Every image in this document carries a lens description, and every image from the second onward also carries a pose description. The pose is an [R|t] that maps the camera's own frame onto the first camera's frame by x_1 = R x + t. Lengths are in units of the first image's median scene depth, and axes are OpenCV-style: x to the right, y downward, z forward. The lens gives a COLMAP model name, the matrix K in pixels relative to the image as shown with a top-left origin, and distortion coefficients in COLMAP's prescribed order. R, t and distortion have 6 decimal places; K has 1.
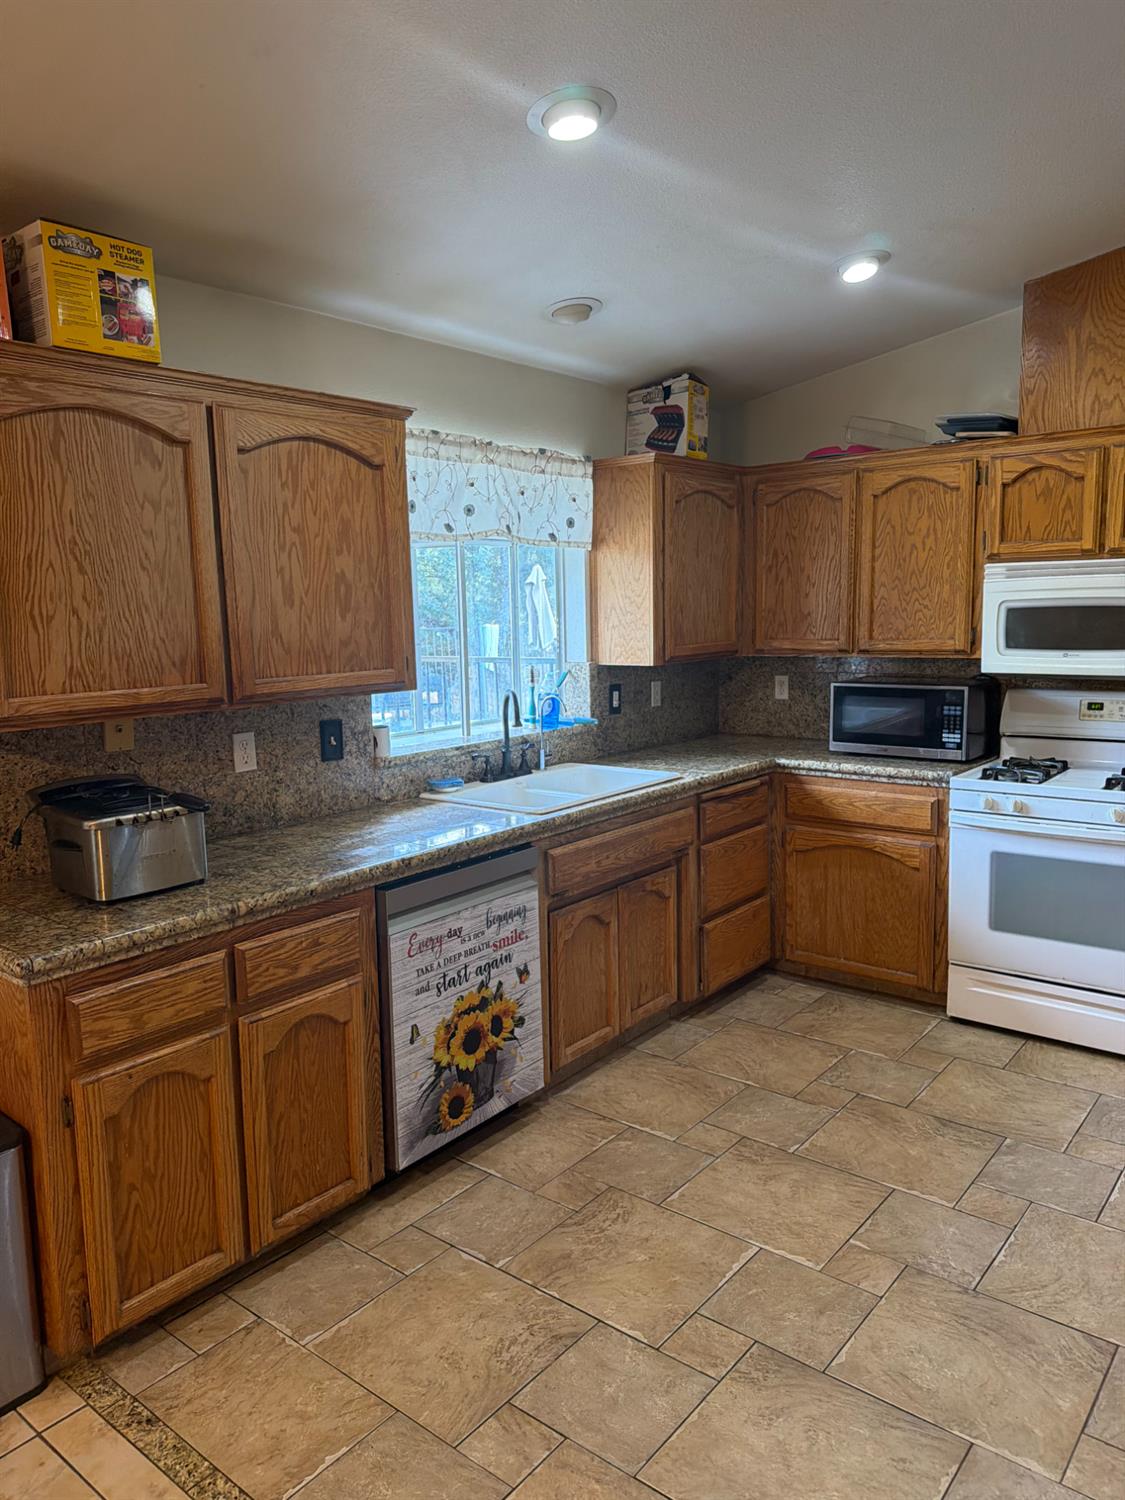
lens RADIAL K [[1065.2, 0, 551.3], [0, 1065.2, 749.4], [0, 0, 1]] dist [0.064279, -0.069033]
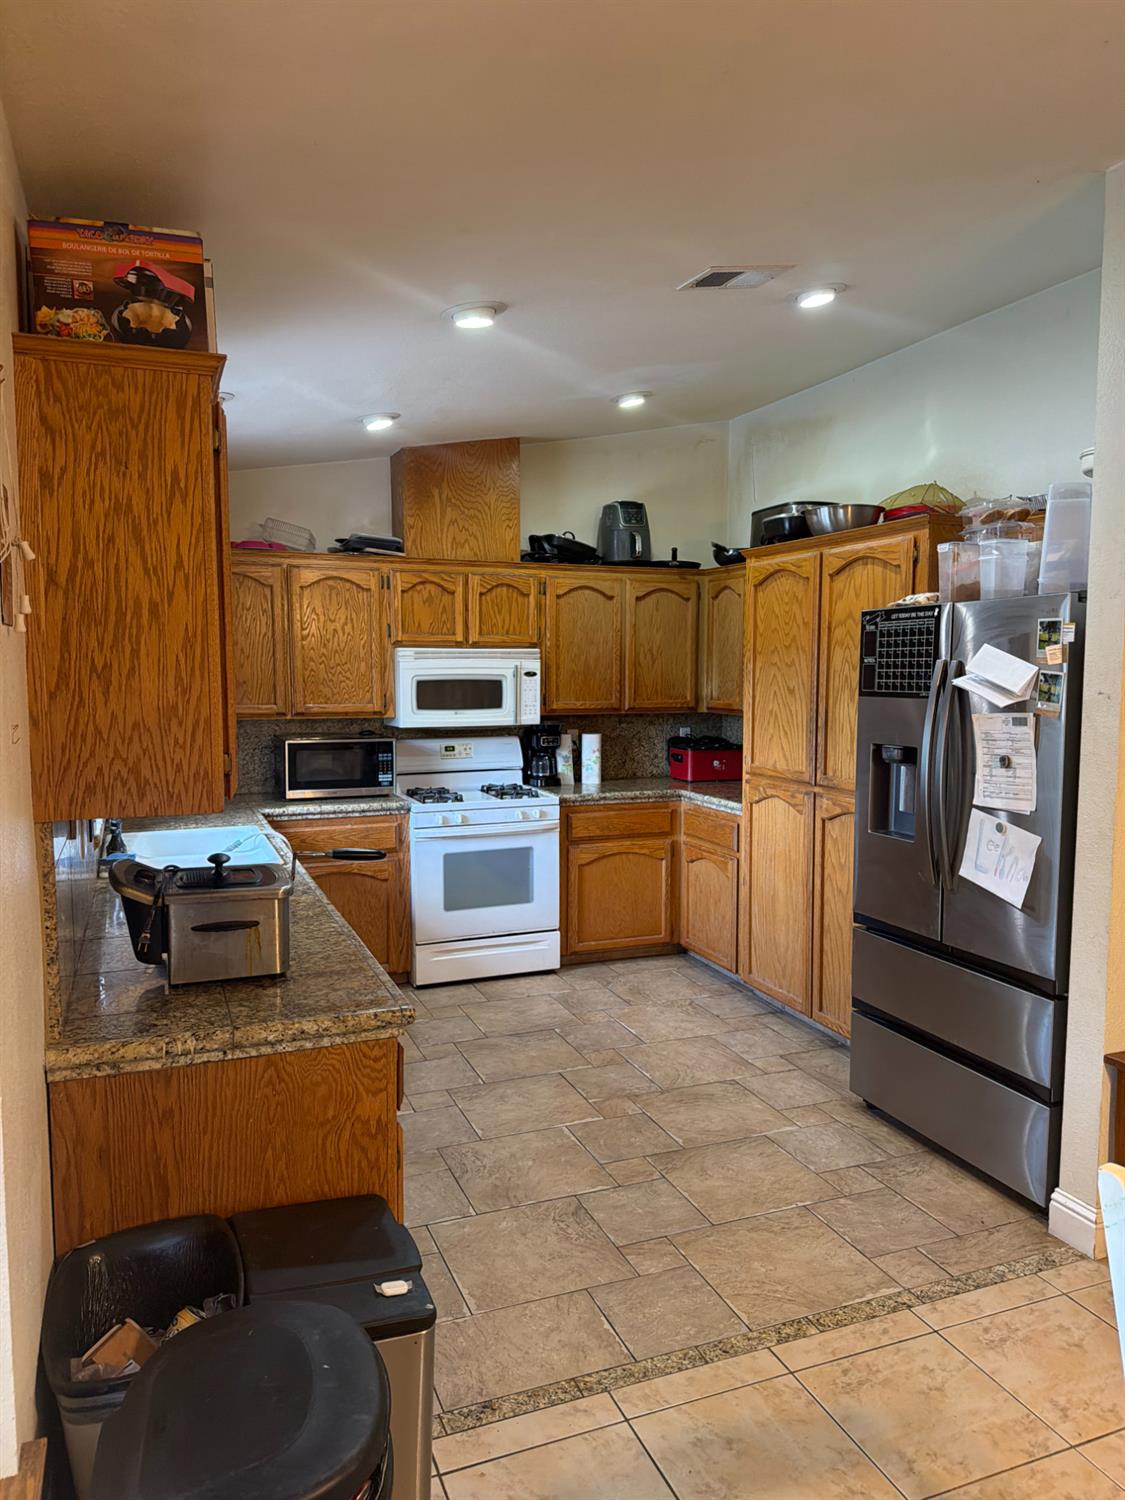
lens RADIAL K [[1065.2, 0, 548.5], [0, 1065.2, 762.7], [0, 0, 1]] dist [0.064279, -0.069033]
pose [[0.493085, -0.060212, 0.867895, -1.248654], [0.101795, 0.994743, 0.011178, -0.044120], [-0.864005, 0.082836, 0.496622, 0.330473]]
